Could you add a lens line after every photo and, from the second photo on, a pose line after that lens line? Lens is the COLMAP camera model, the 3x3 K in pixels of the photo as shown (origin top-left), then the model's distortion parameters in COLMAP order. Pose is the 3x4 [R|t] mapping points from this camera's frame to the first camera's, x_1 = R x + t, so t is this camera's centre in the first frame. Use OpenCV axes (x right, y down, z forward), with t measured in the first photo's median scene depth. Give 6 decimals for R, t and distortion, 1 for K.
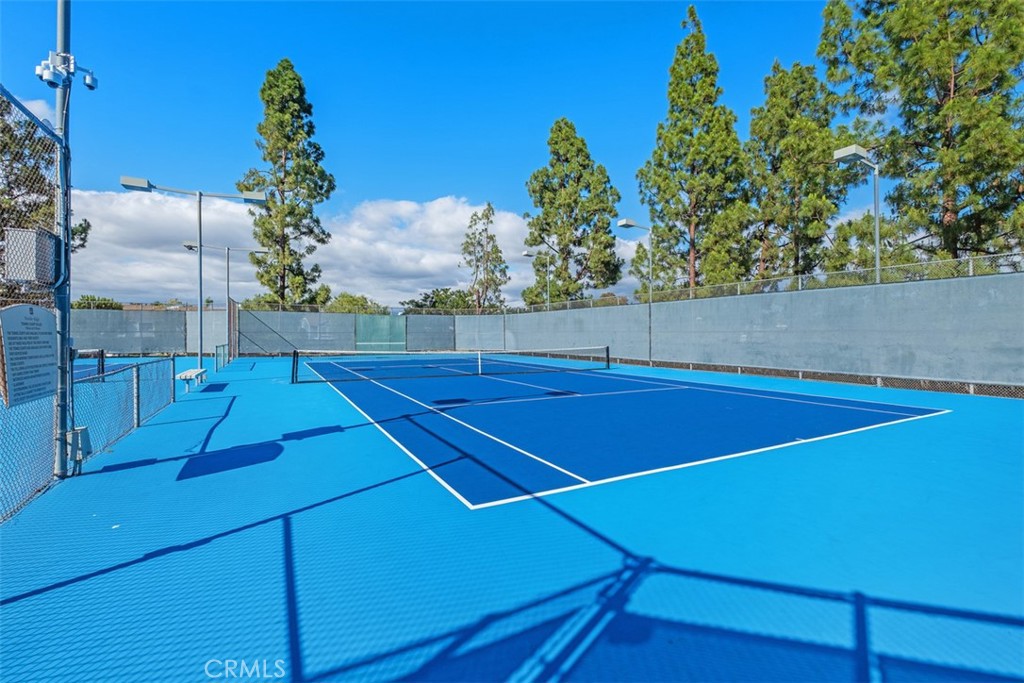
lens RADIAL K [[445.6, 0, 516.8], [0, 445.6, 335.1], [0, 0, 1]] dist [-0.000586, 0.000266]
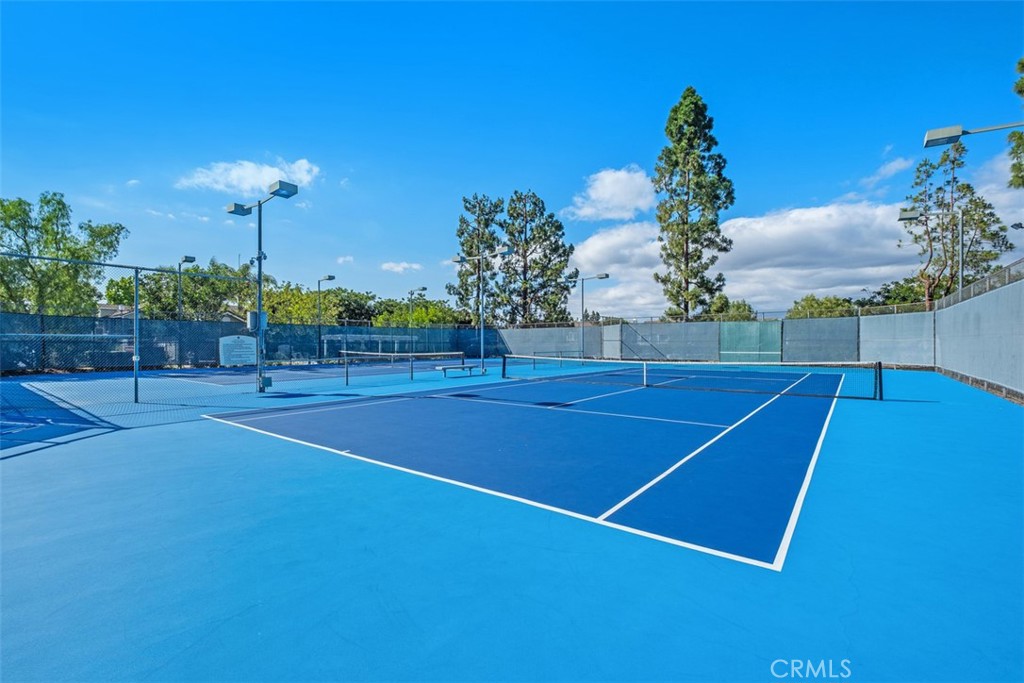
lens RADIAL K [[445.6, 0, 516.7], [0, 445.6, 346.7], [0, 0, 1]] dist [-0.000586, 0.000266]
pose [[0.408741, 0.001375, -0.912649, 0.299807], [0.005906, 0.999974, 0.004151, -0.000333], [0.912631, -0.007087, 0.408723, 0.177082]]
